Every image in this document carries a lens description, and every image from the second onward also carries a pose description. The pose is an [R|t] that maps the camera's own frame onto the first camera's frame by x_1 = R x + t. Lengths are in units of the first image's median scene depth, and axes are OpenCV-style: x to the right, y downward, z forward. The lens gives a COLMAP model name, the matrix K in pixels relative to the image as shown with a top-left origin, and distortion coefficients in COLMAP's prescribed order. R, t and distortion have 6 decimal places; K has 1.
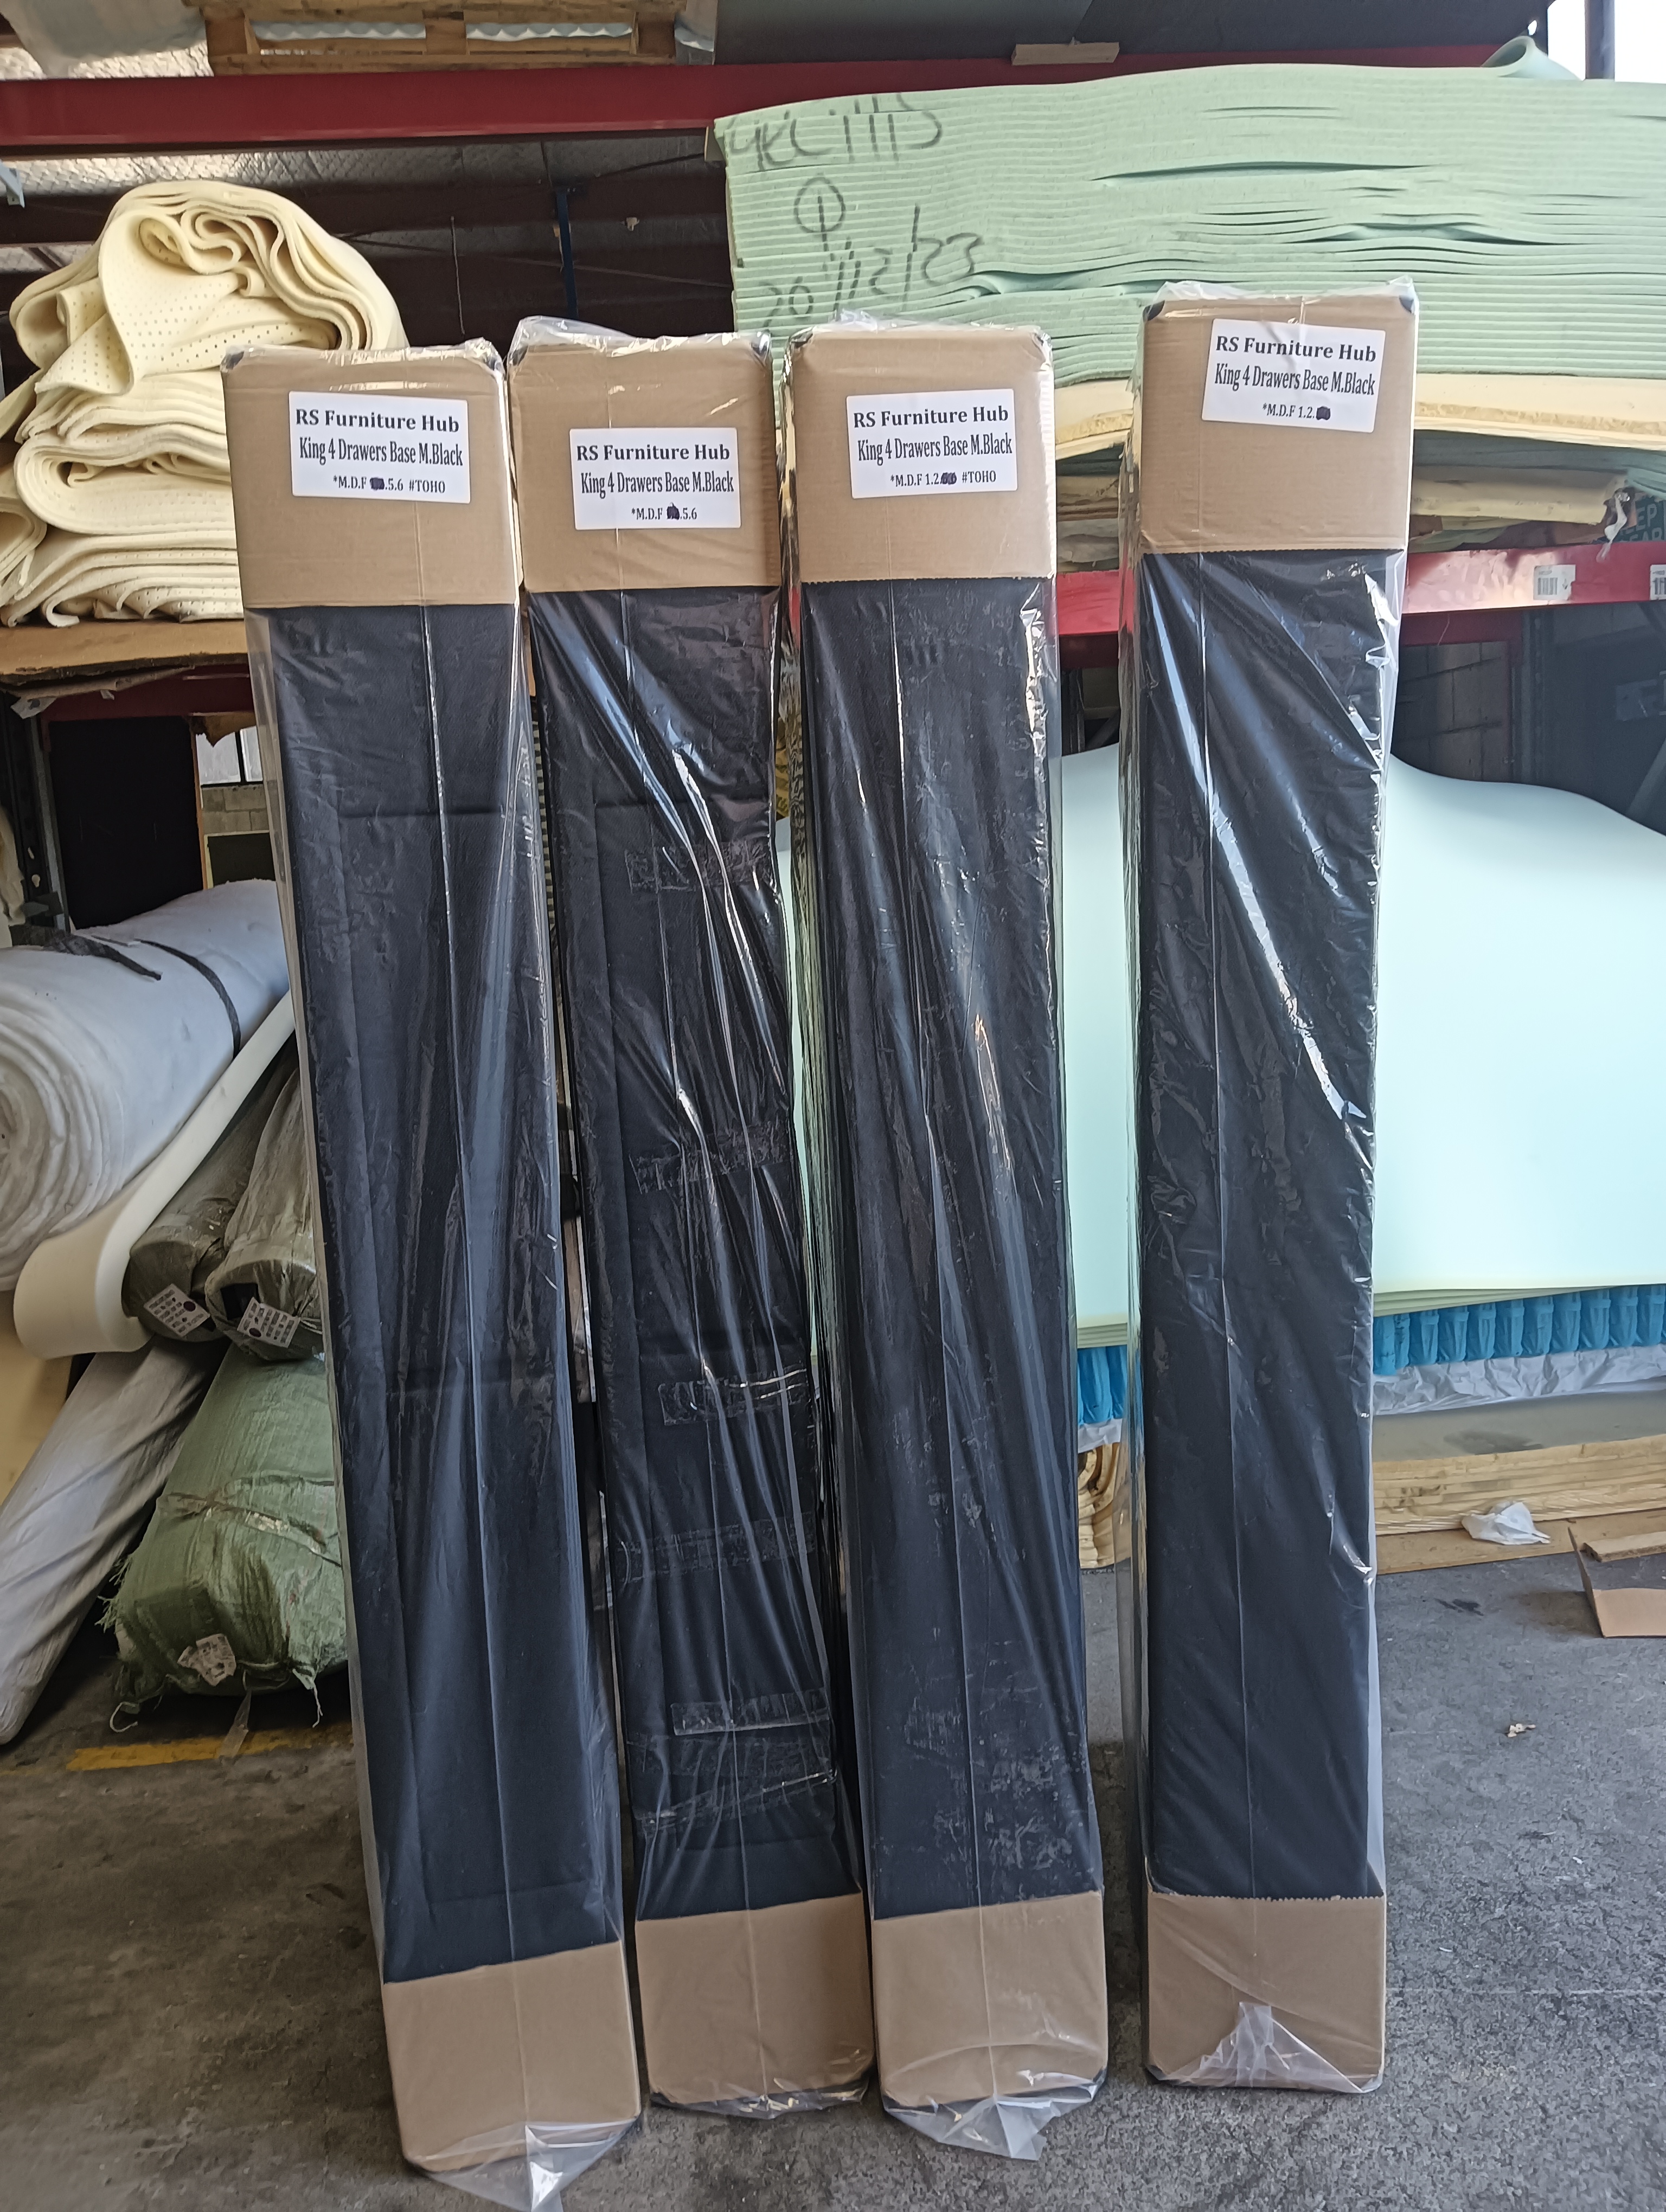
lens RADIAL K [[1814.0, 0, 833.0], [0, 1814.0, 1106.0], [0, 0, 1]] dist [0.075544, -0.167067]
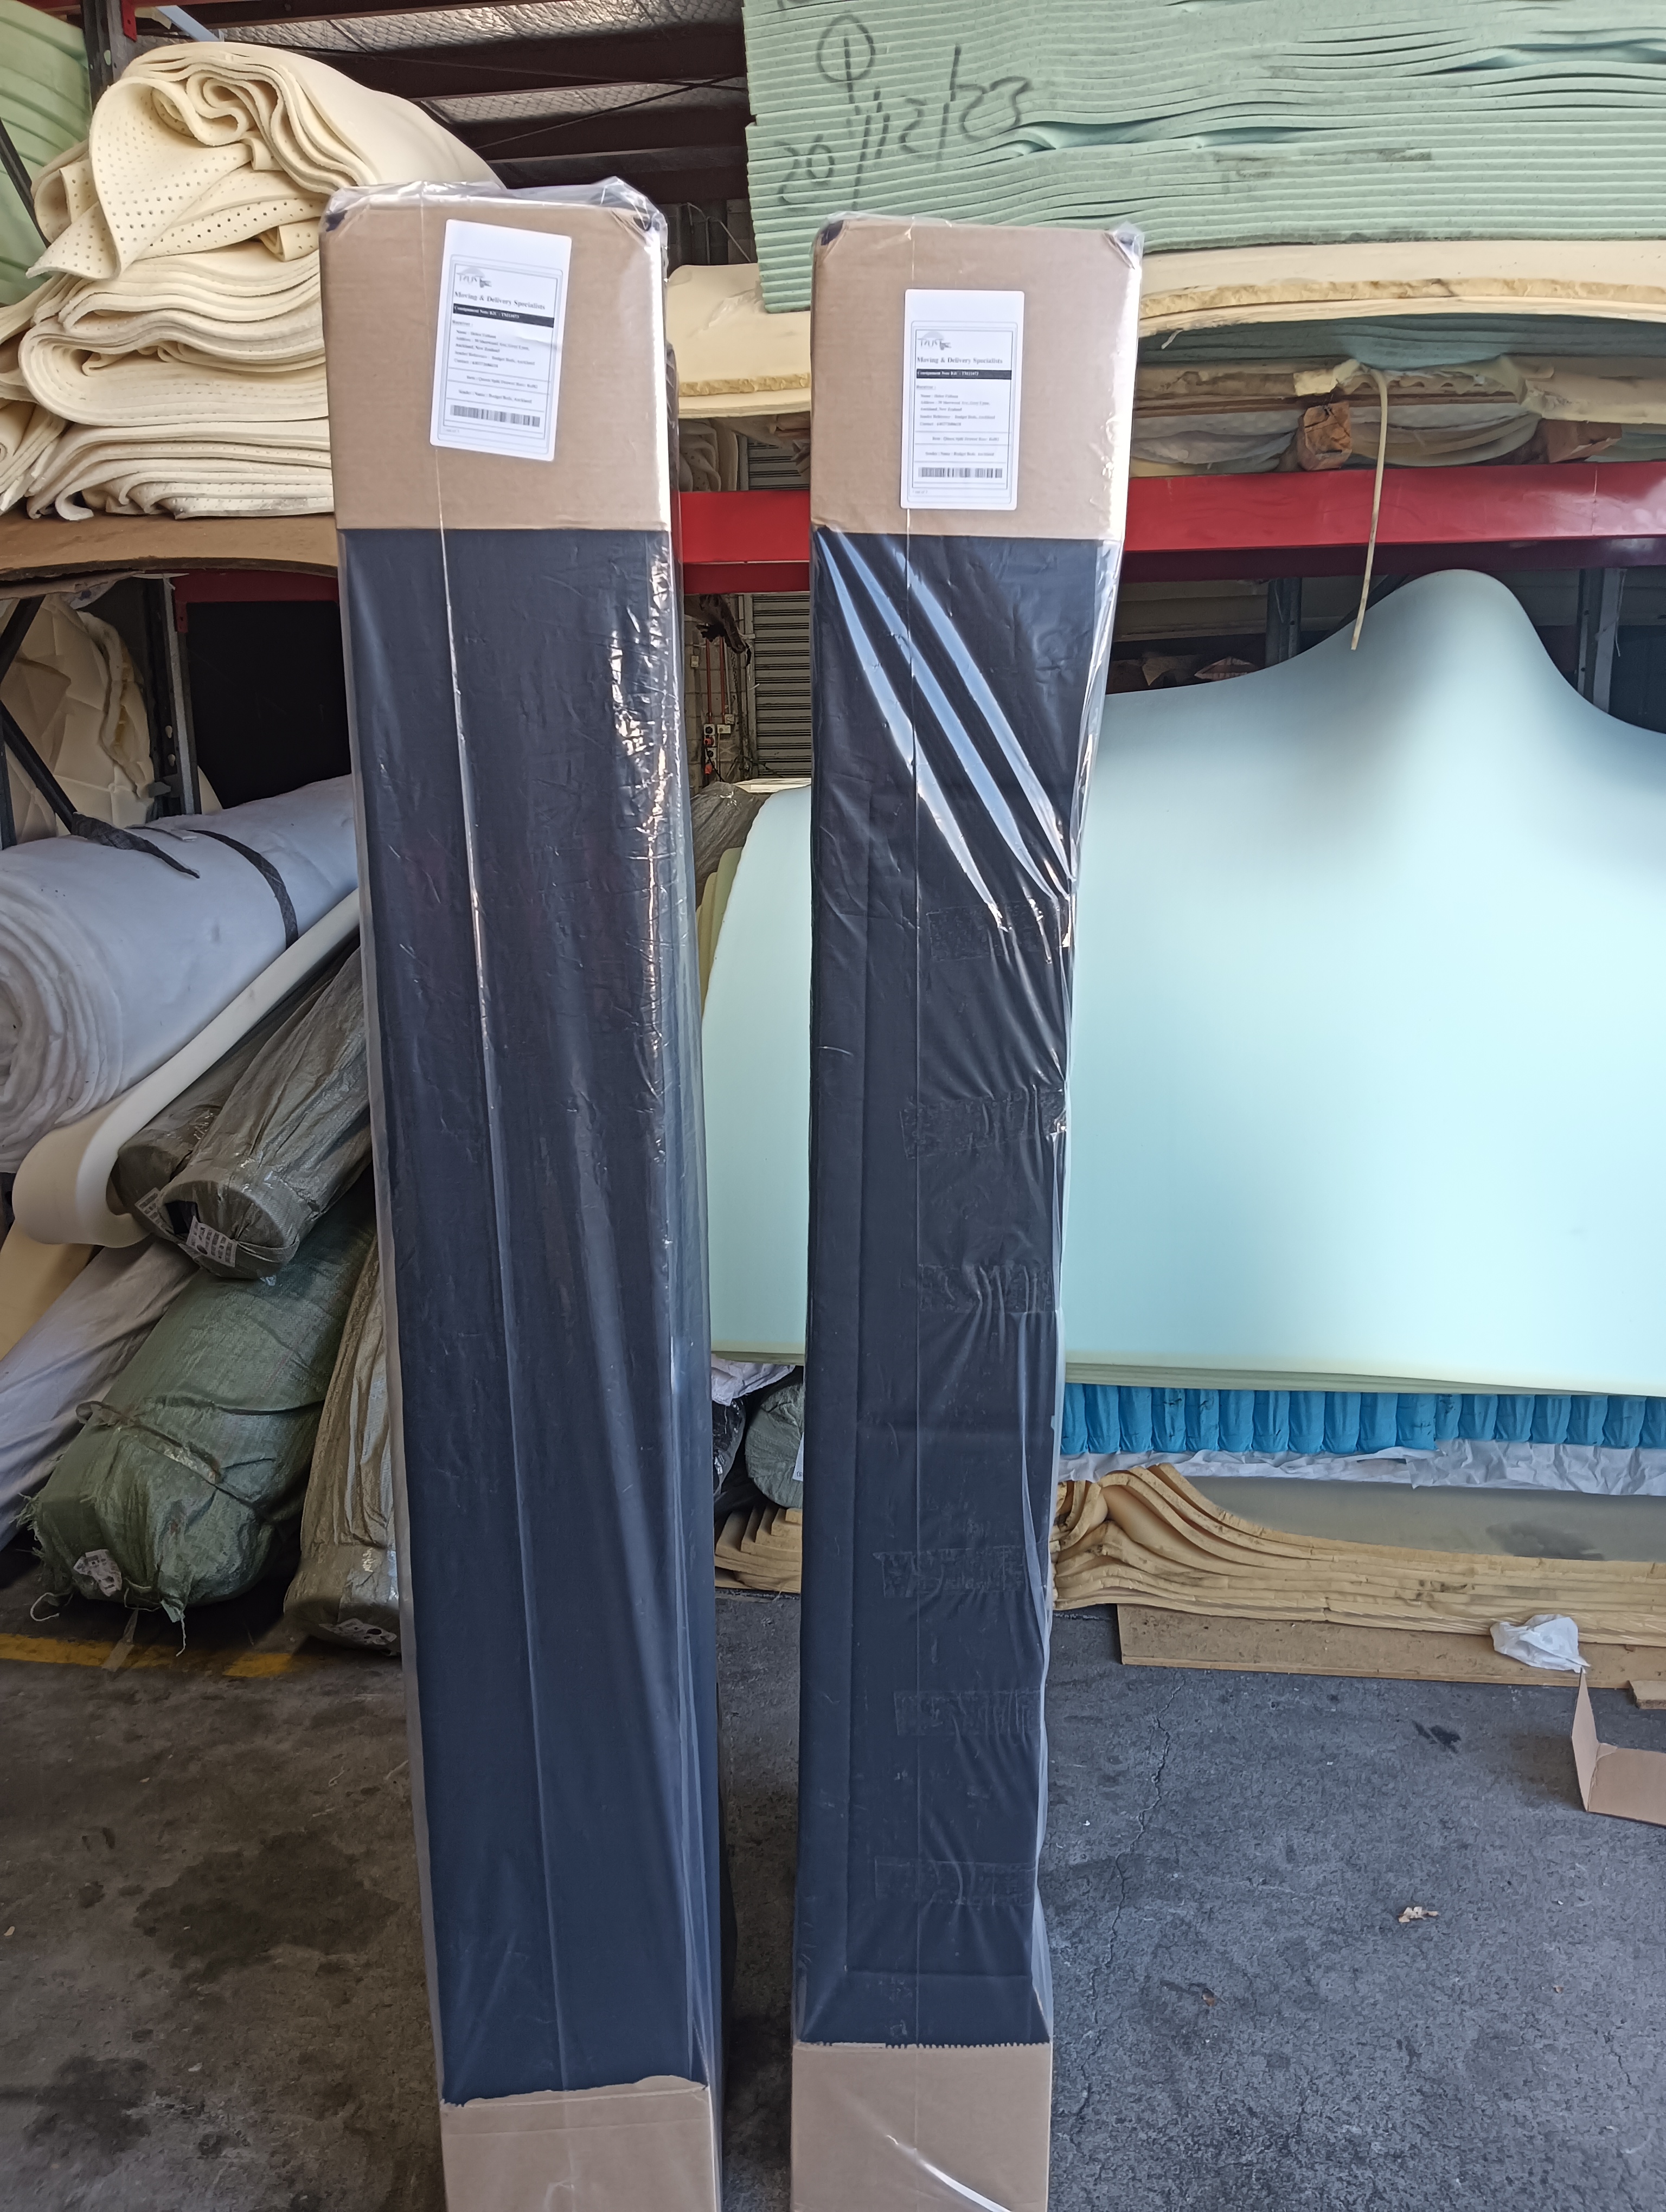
lens RADIAL K [[1811.8, 0, 833.0], [0, 1811.8, 1106.0], [0, 0, 1]] dist [-0.002842, -0.002388]
pose [[0.966744, 0.101664, -0.234671, 0.237696], [-0.083261, 0.992717, 0.087068, -0.067722], [0.241814, -0.064634, 0.968168, 0.132779]]
